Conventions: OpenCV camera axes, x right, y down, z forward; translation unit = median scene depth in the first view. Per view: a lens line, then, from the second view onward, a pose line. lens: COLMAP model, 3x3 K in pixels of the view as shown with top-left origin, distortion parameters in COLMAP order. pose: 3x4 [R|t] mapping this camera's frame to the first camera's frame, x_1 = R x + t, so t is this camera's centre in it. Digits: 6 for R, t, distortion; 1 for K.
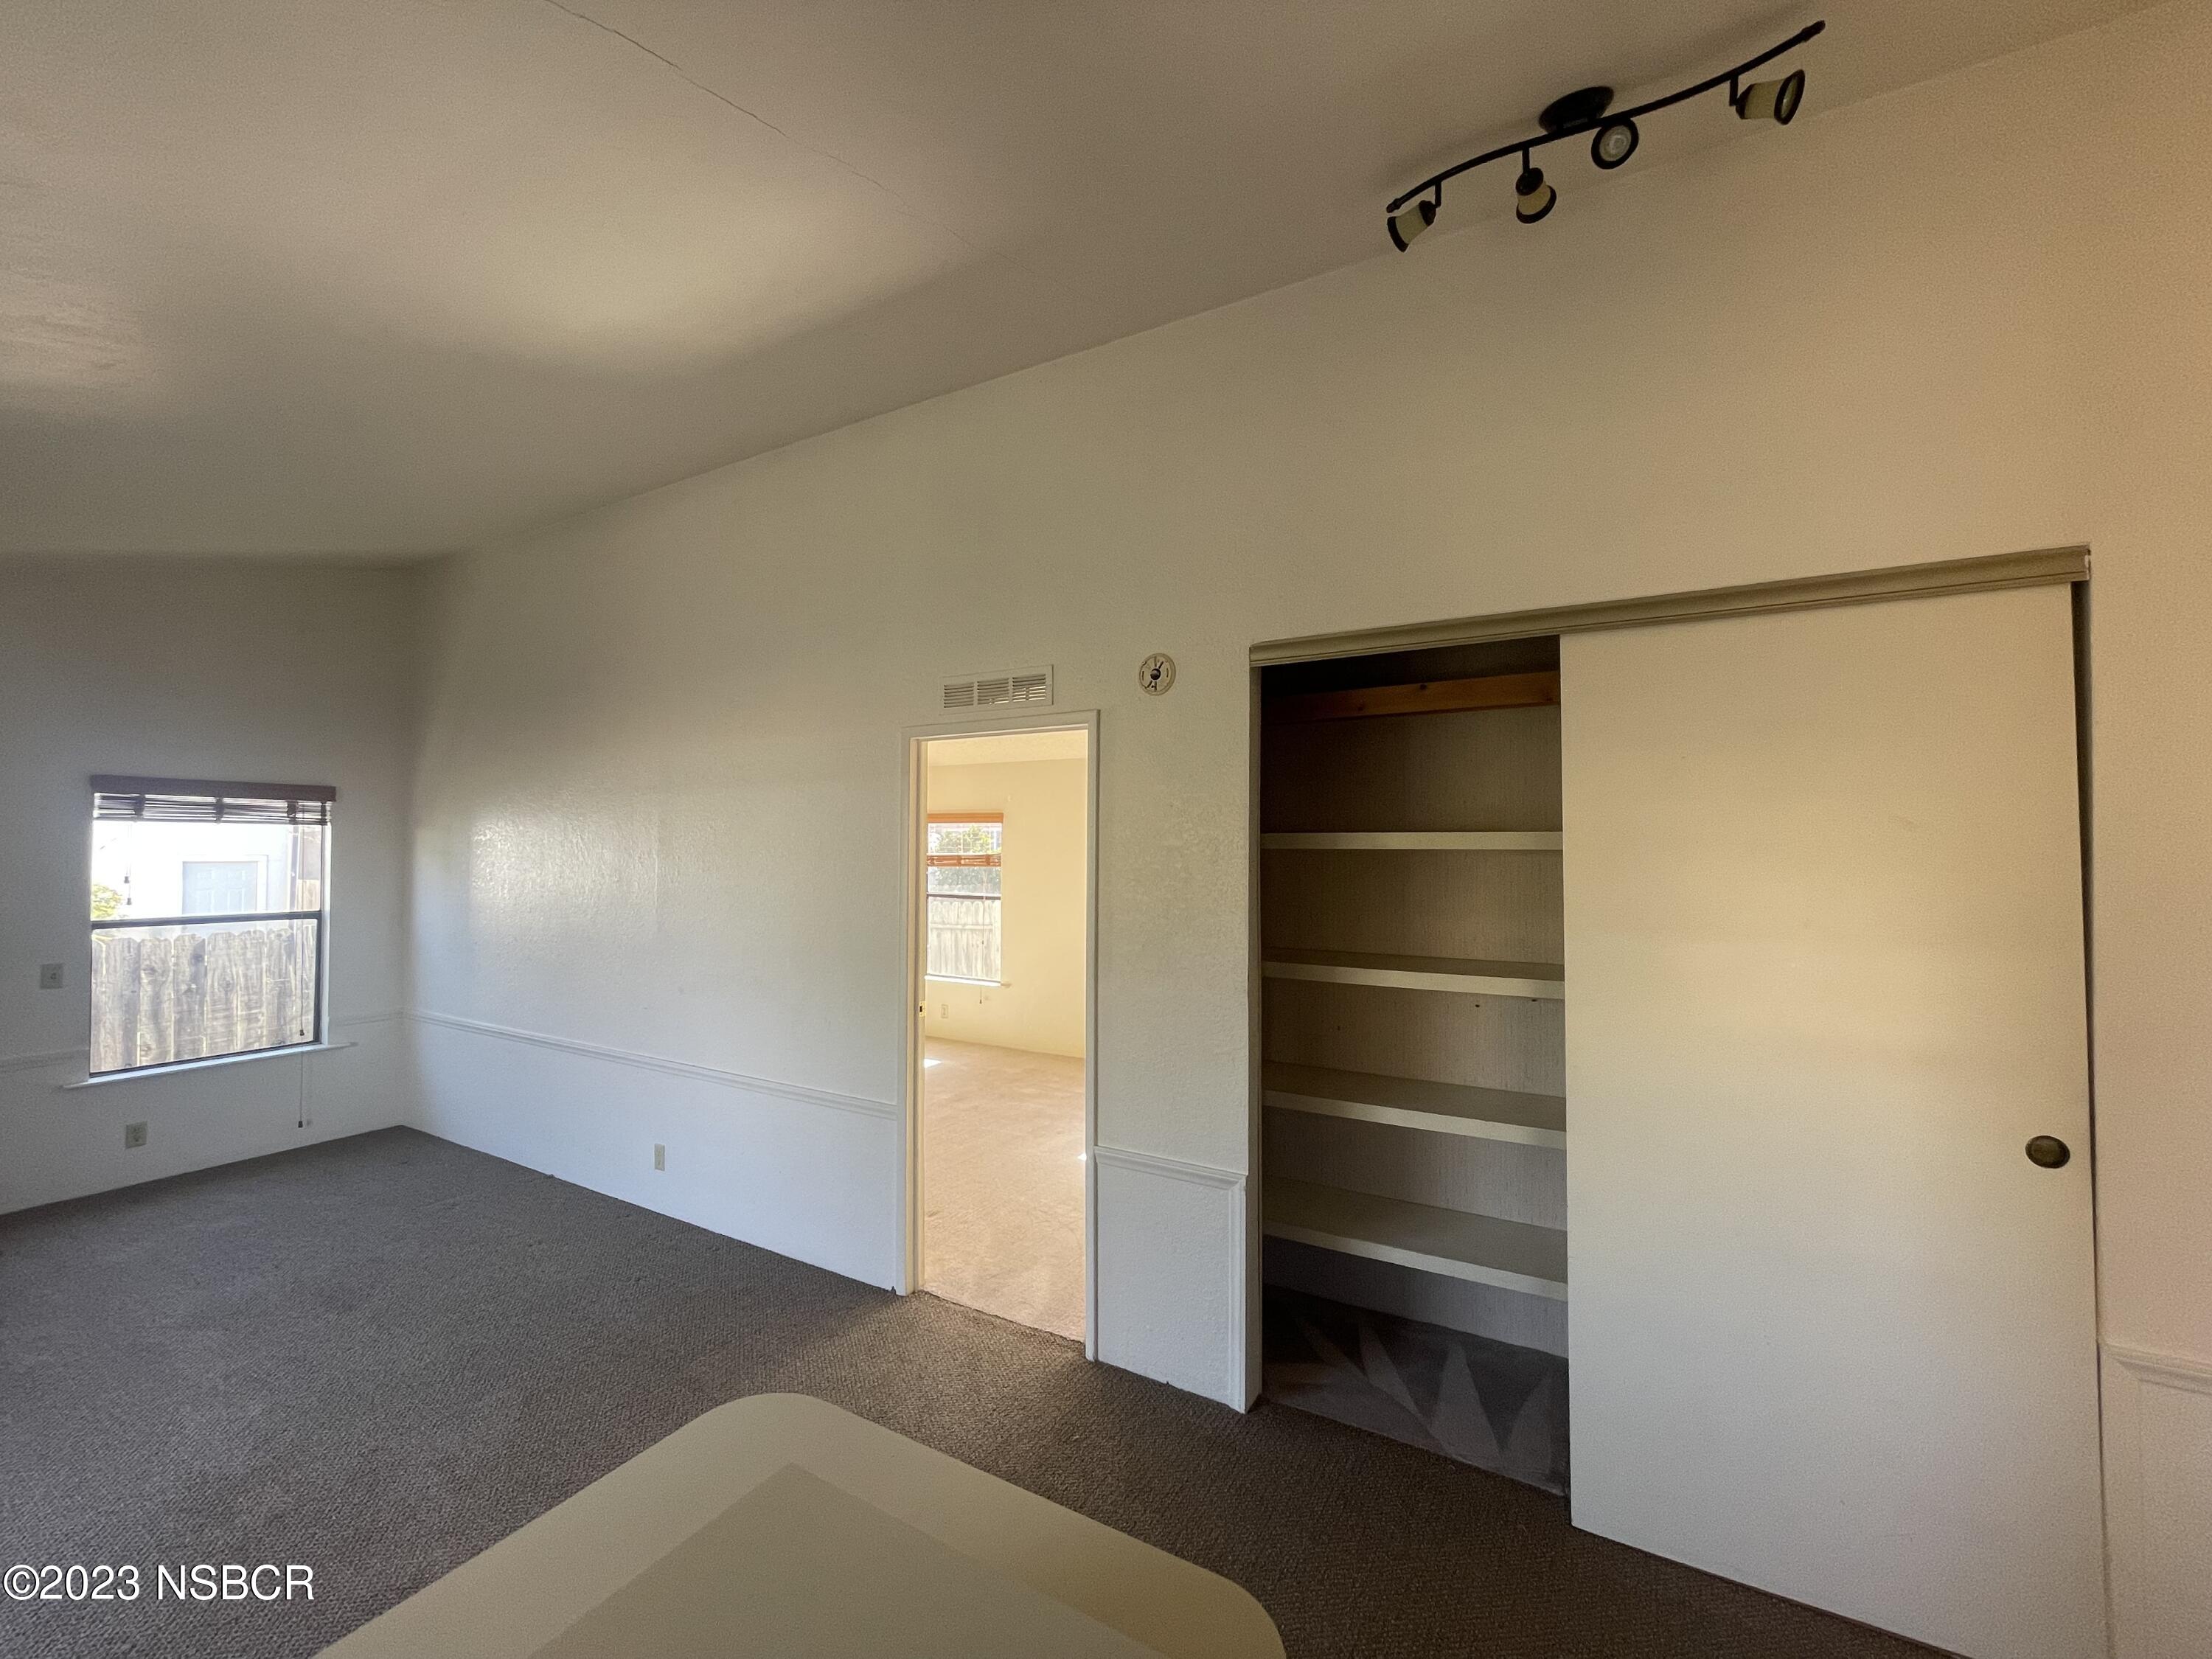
lens RADIAL K [[891.6, 0, 1103.9], [0, 891.6, 830.1], [0, 0, 1]] dist [-0.000412, 0.000098]
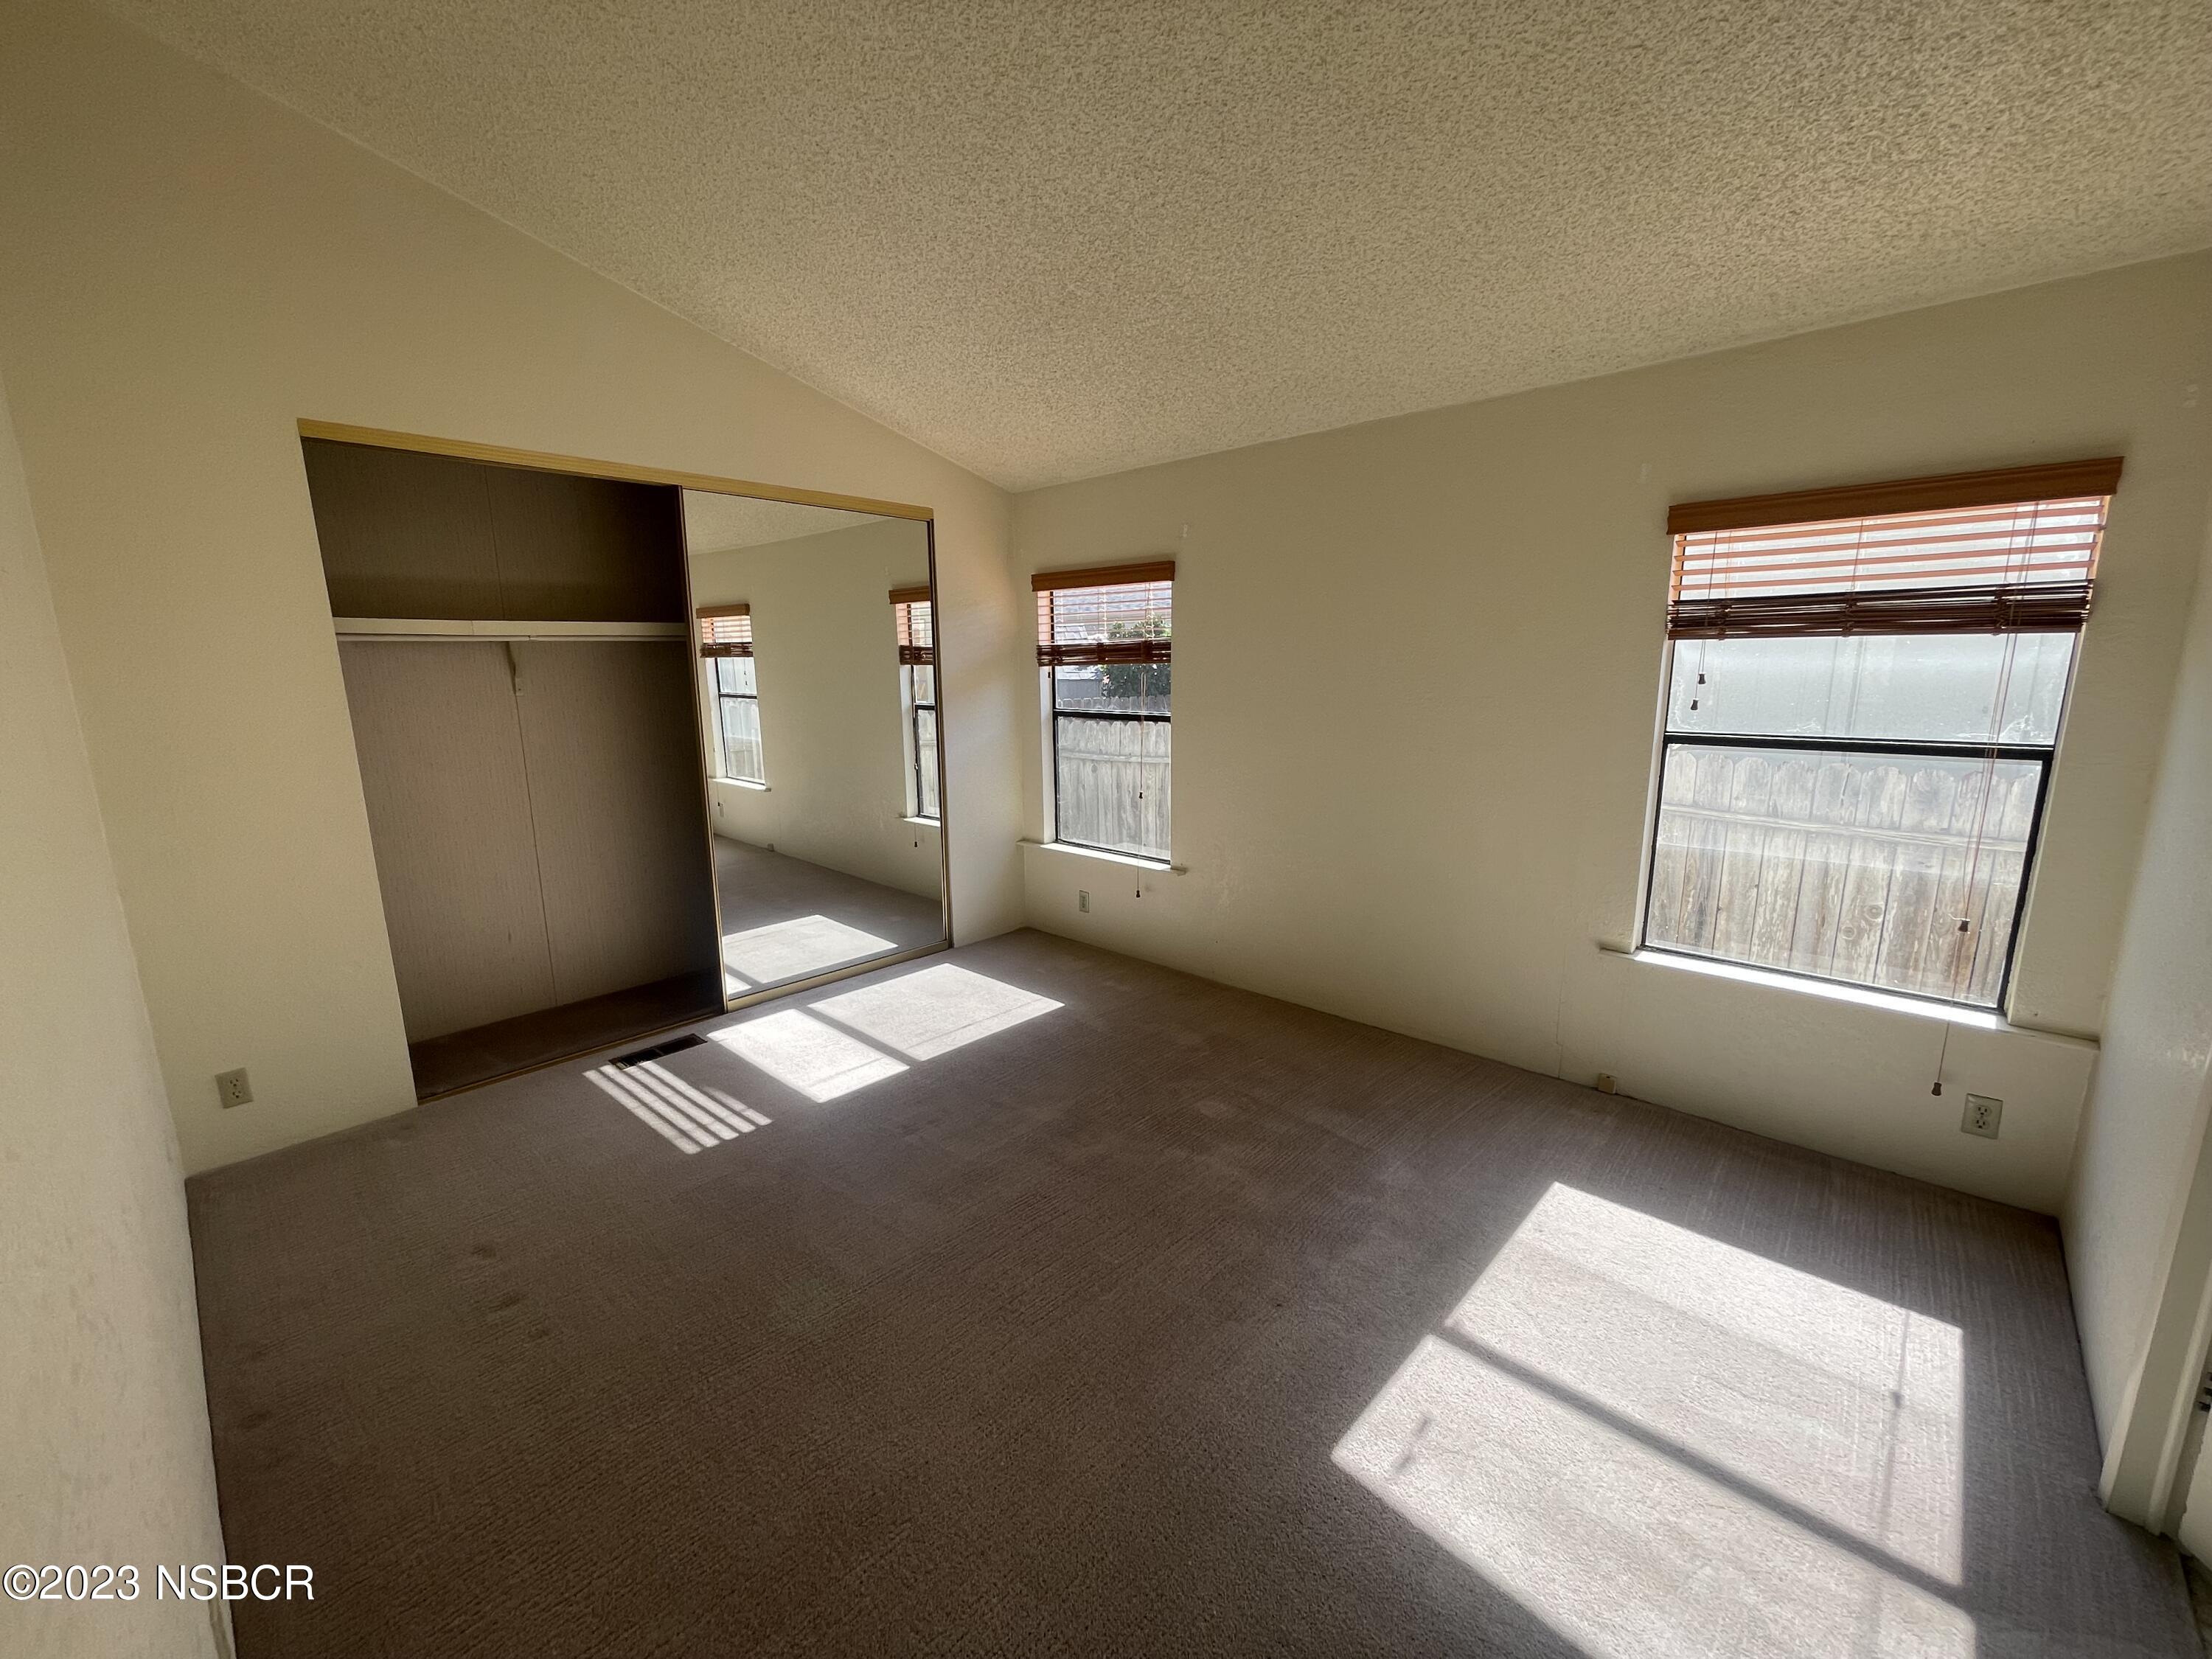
lens RADIAL K [[891.6, 0, 1103.9], [0, 891.6, 830.1], [0, 0, 1]] dist [-0.000412, 0.000098]
pose [[0.974808, 0.027774, -0.221308, -0.030407], [0.018578, 0.978659, 0.204652, 0.029491], [0.222269, -0.203608, 0.953488, 0.440768]]
